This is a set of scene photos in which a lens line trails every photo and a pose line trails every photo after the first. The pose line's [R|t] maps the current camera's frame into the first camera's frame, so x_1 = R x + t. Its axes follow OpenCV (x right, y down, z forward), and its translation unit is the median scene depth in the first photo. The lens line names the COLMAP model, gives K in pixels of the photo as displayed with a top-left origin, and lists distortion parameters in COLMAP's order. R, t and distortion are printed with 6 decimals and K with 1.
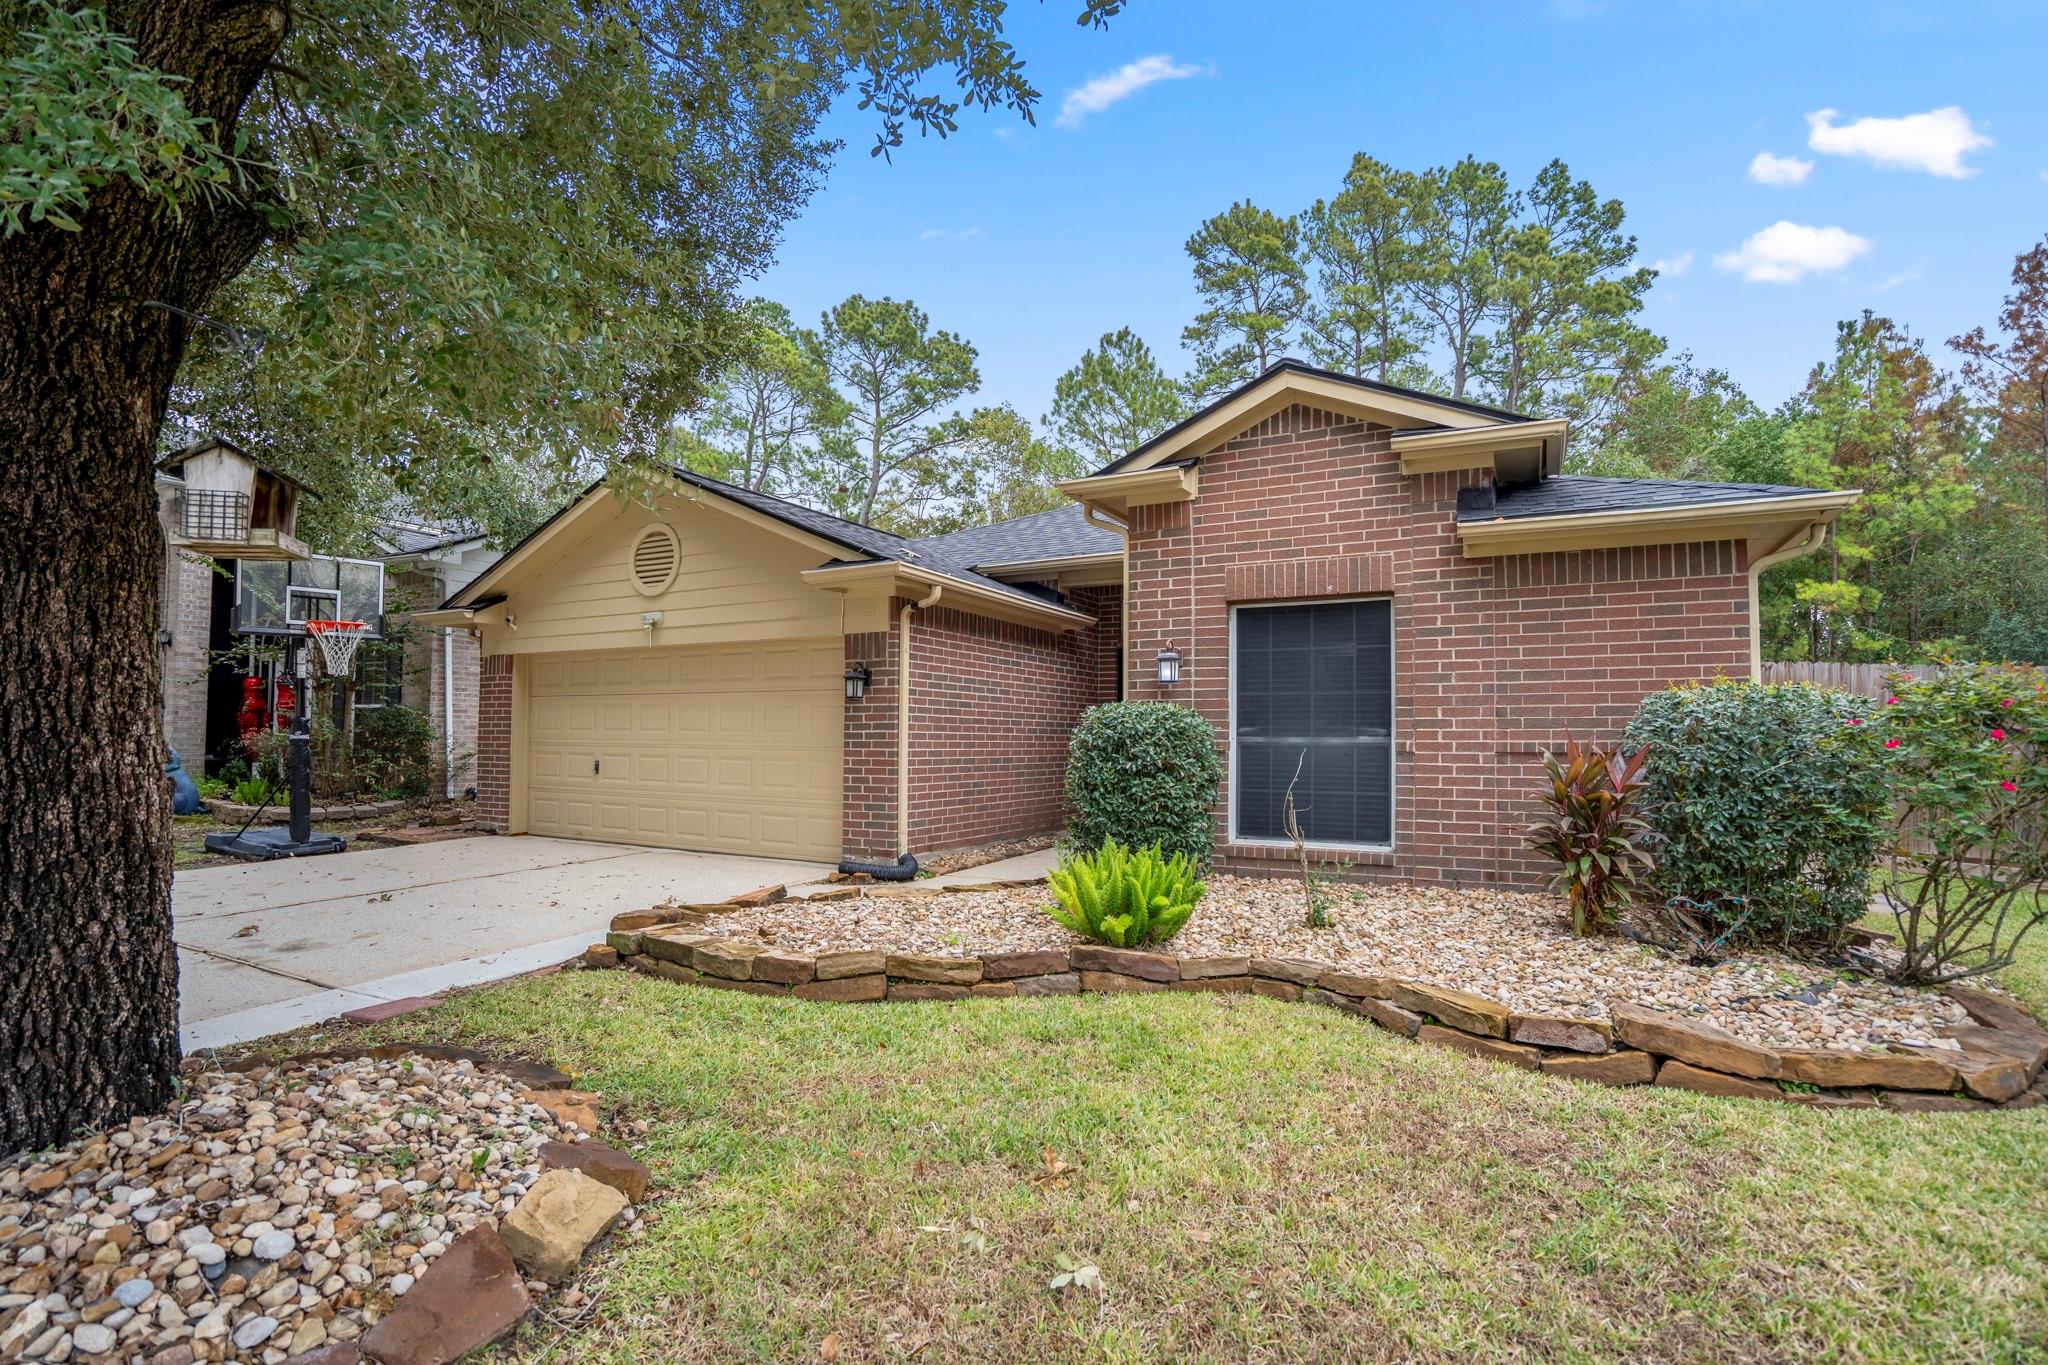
lens RADIAL K [[964.3, 0, 1023.9], [0, 964.3, 693.0], [0, 0, 1]] dist [-0.049763, 0.017556]
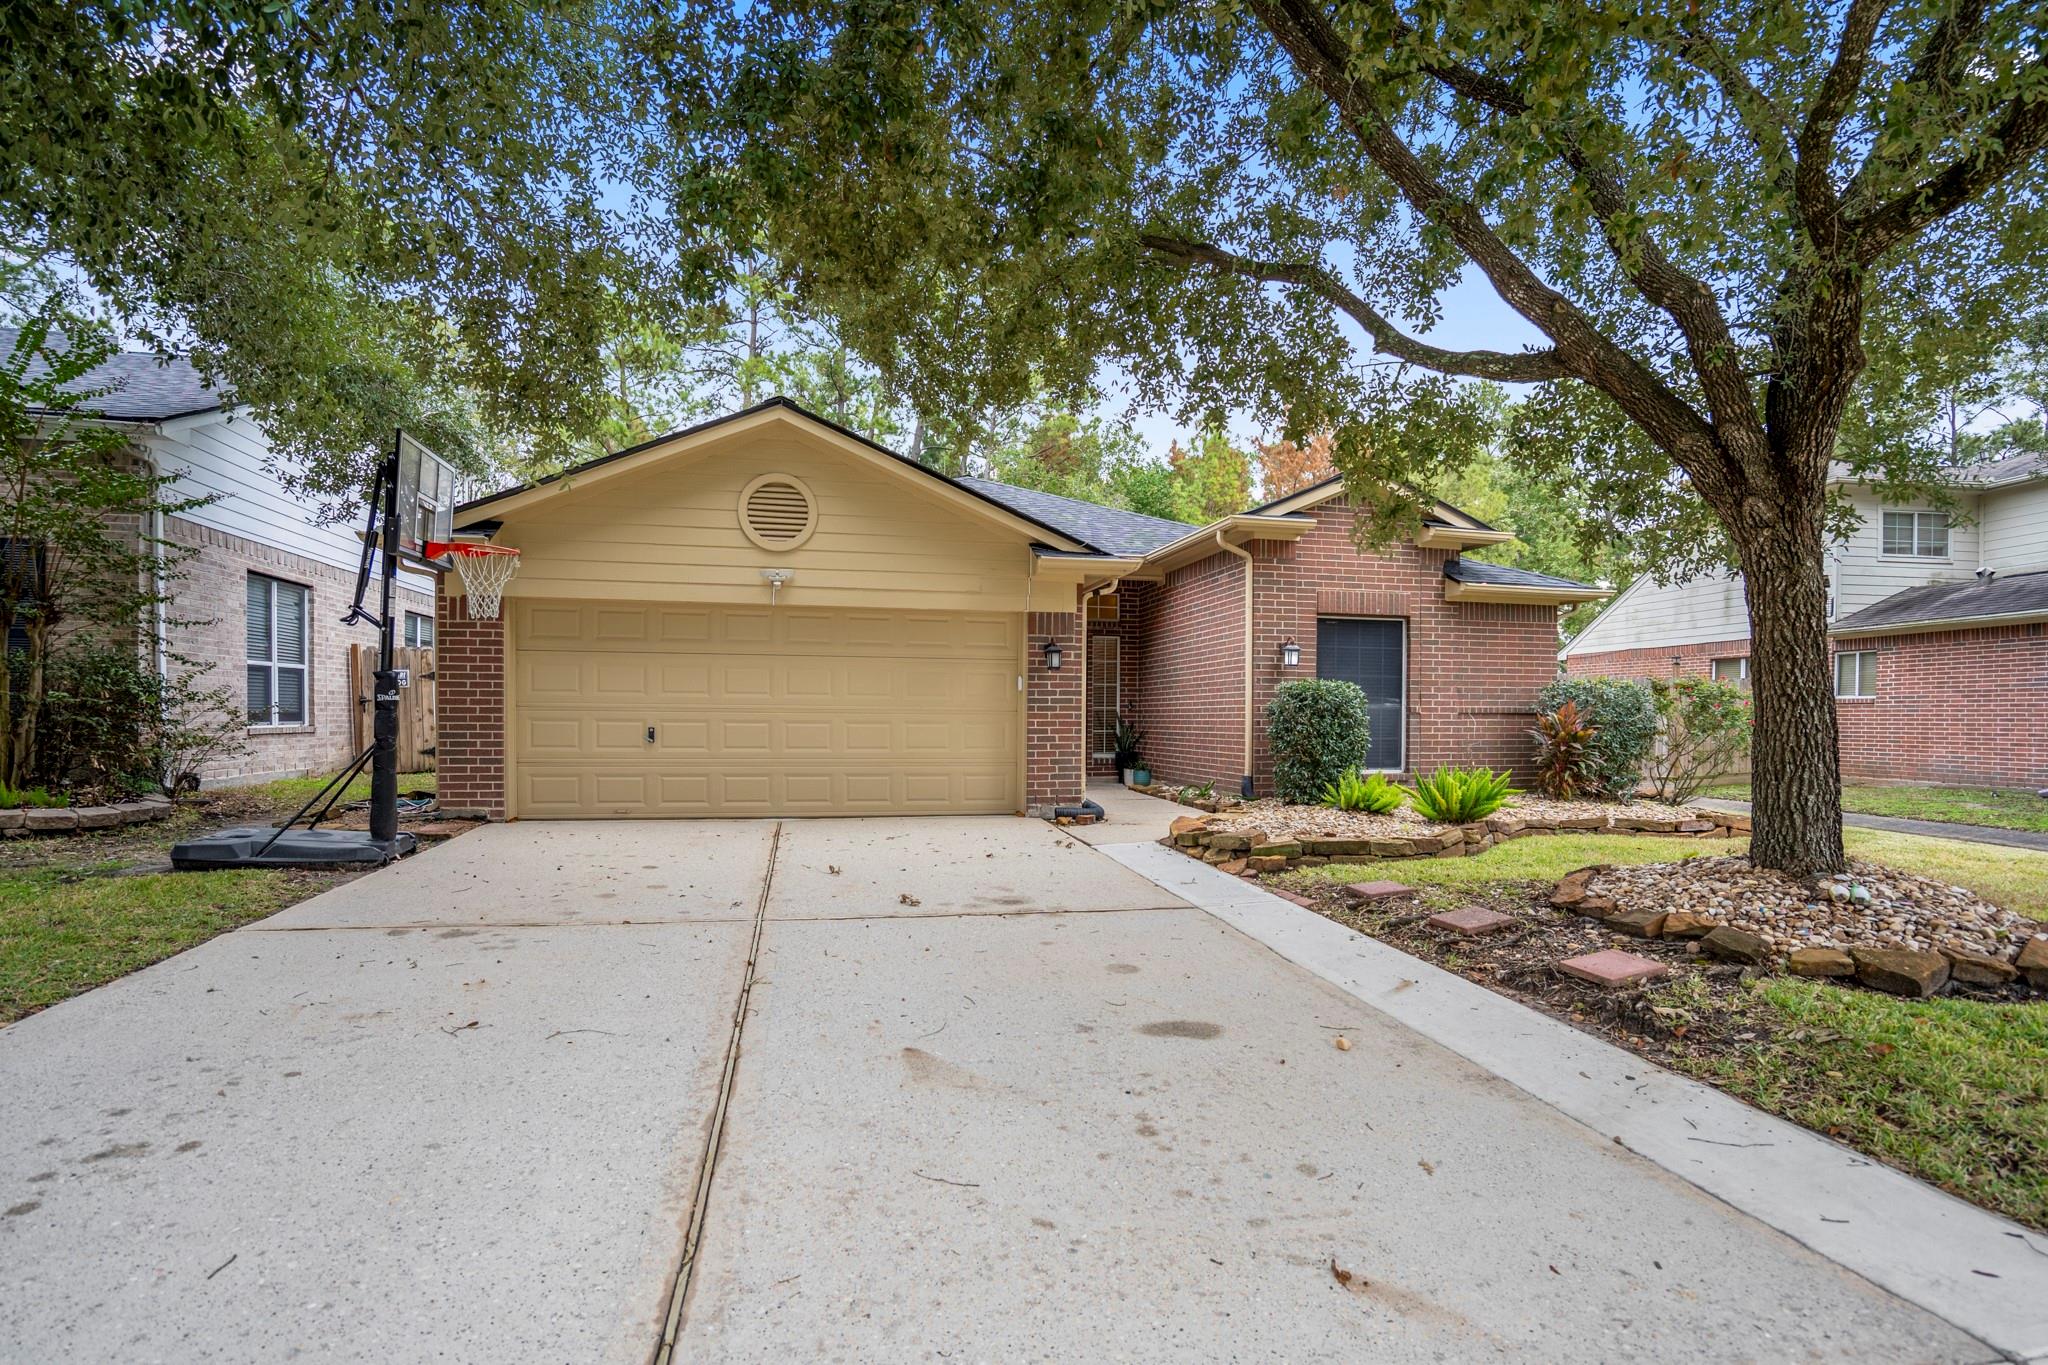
lens RADIAL K [[964.3, 0, 1028.6], [0, 964.3, 693.5], [0, 0, 1]] dist [-0.049763, 0.017556]
pose [[0.753121, 0.007970, 0.657834, -0.833186], [-0.036176, 0.998915, 0.029313, 0.001985], [-0.656887, -0.045874, 0.752592, 0.123865]]
